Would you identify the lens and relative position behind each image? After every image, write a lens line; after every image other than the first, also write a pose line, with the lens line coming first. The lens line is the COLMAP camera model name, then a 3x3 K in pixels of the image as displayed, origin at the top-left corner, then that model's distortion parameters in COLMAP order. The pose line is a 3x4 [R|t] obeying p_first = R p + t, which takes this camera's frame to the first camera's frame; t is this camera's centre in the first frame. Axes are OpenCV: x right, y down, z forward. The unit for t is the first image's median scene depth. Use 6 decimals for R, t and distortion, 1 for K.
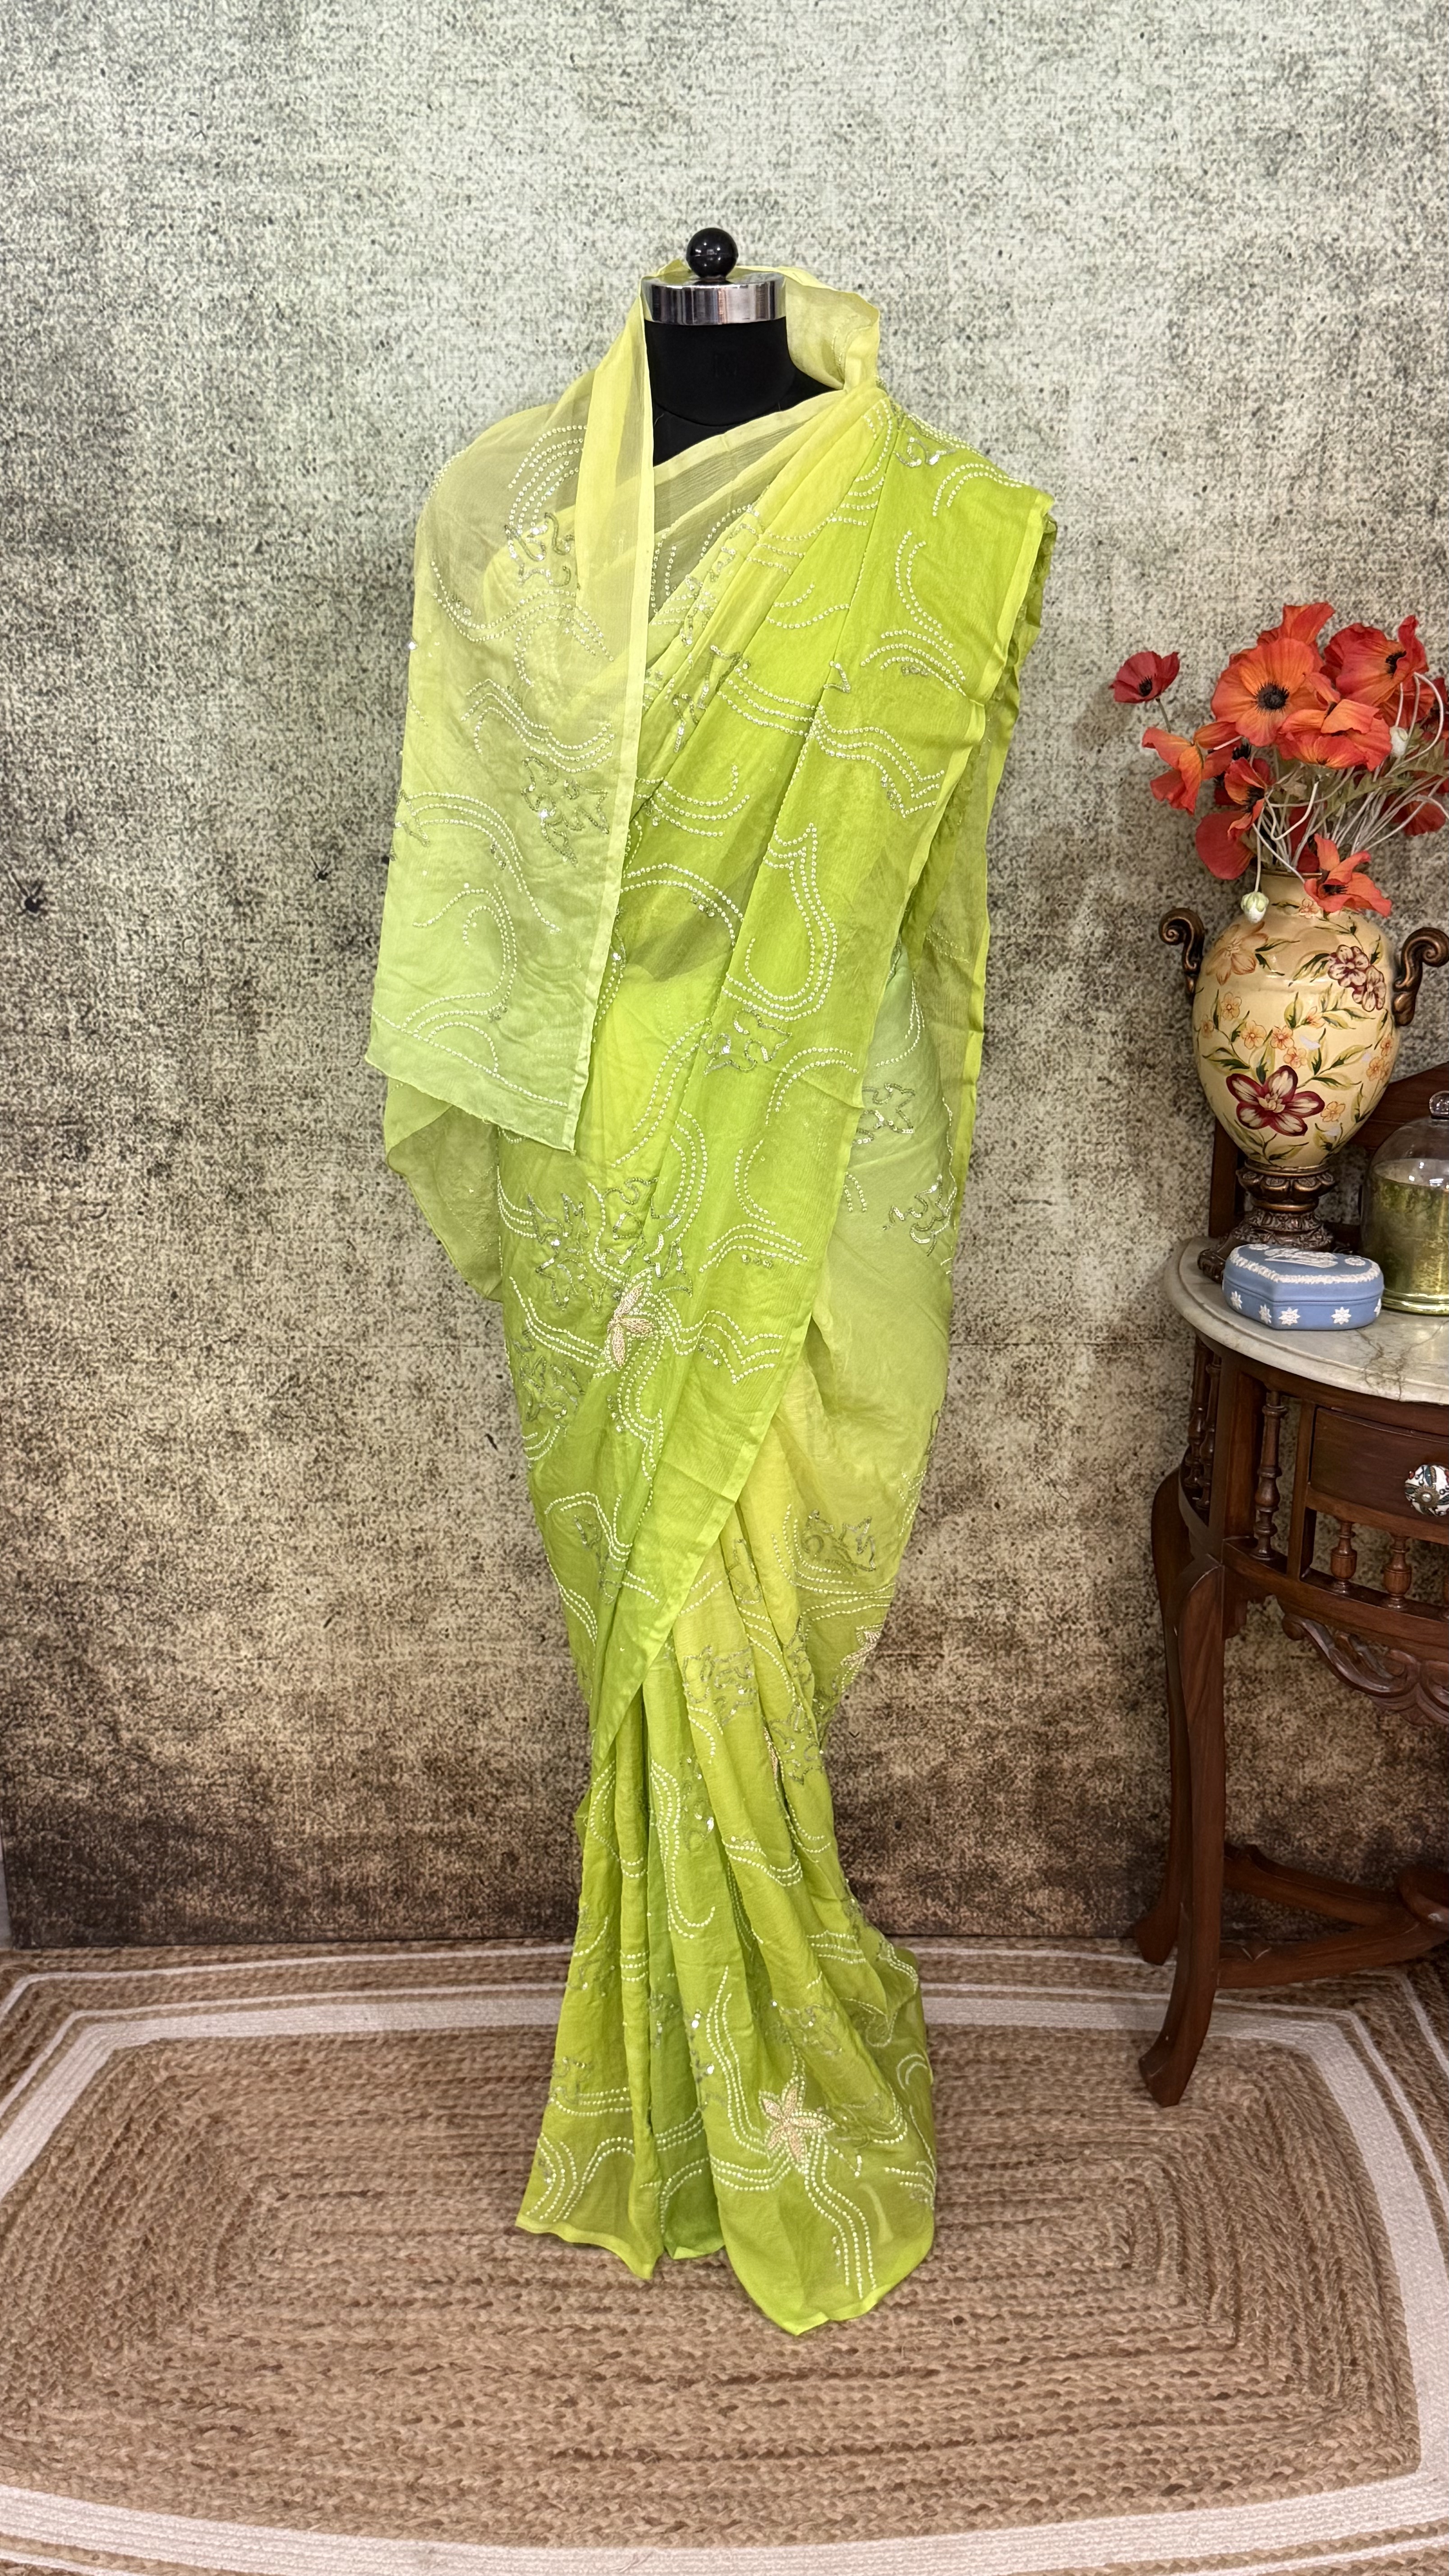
lens RADIAL K [[2522.7, 0, 733.4], [0, 2522.7, 1287.3], [0, 0, 1]] dist [0.196502, -0.477696]
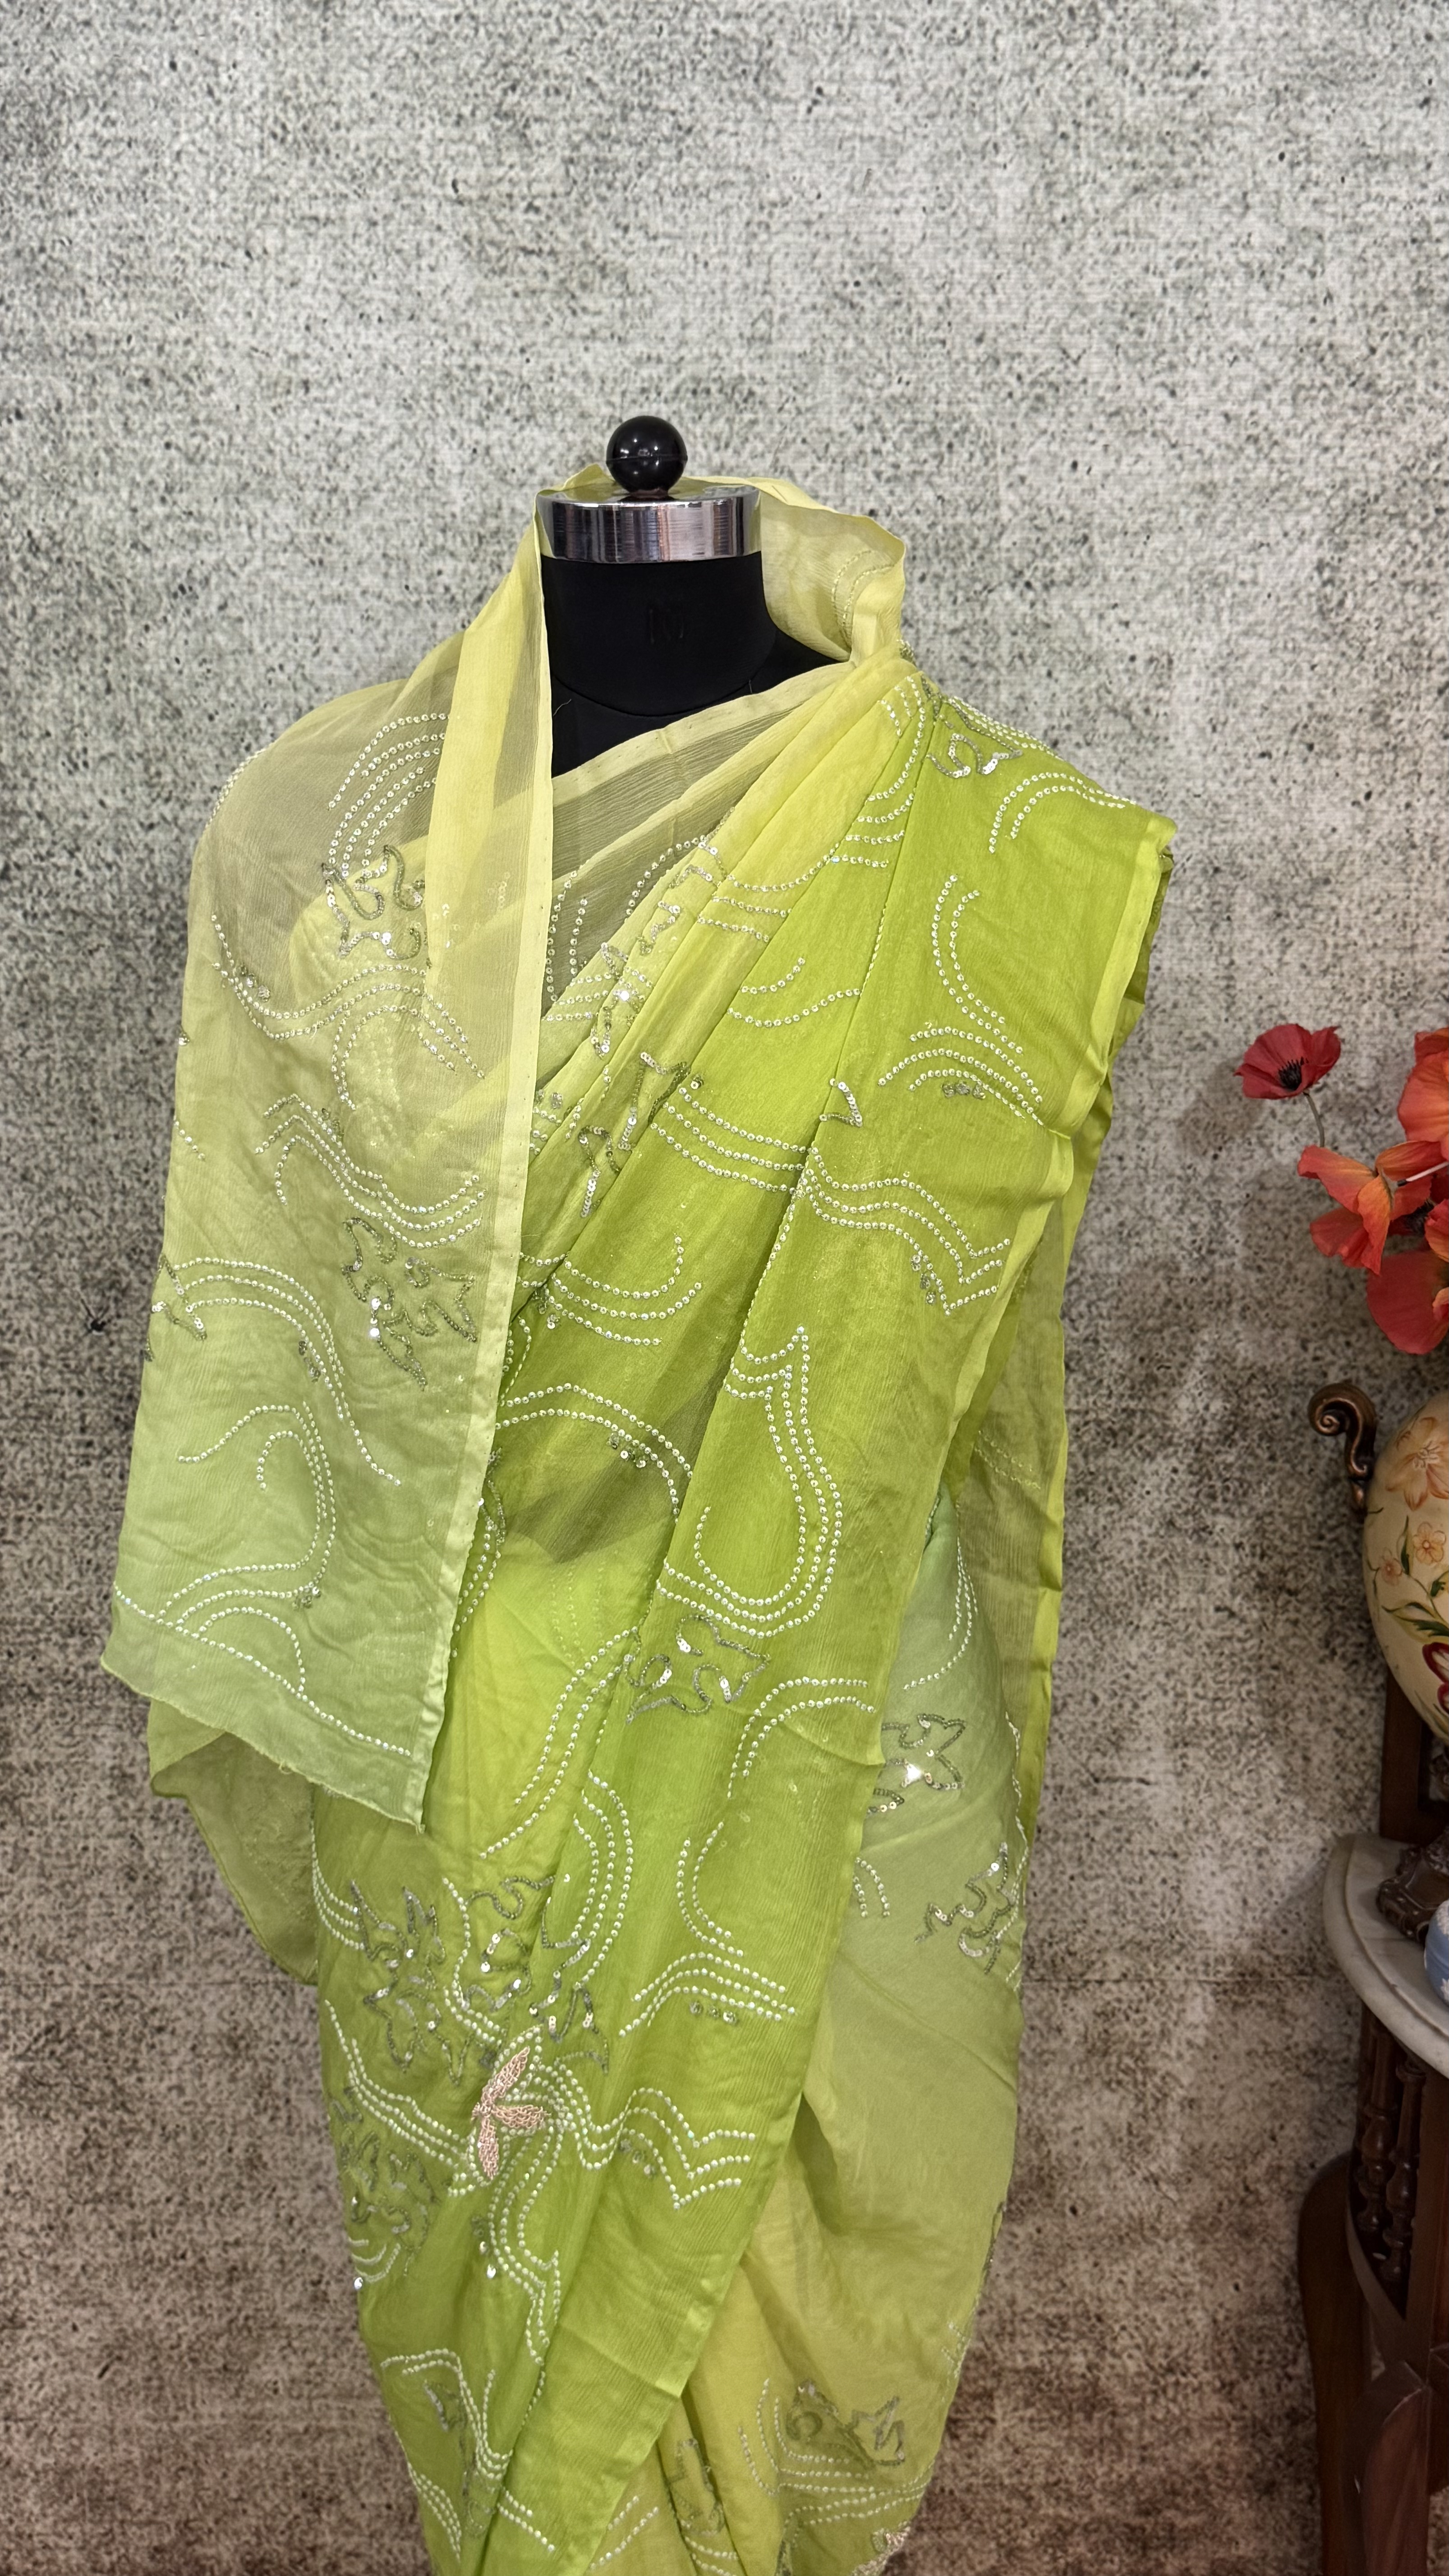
lens RADIAL K [[2532.6, 0, 728.7], [0, 2532.6, 1287.2], [0, 0, 1]] dist [0.200901, -0.503267]
pose [[0.999995, 0.003119, 0.000128, 0.010532], [-0.003095, 0.995963, -0.089717, -0.112020], [-0.000407, 0.089716, 0.995967, 0.309506]]
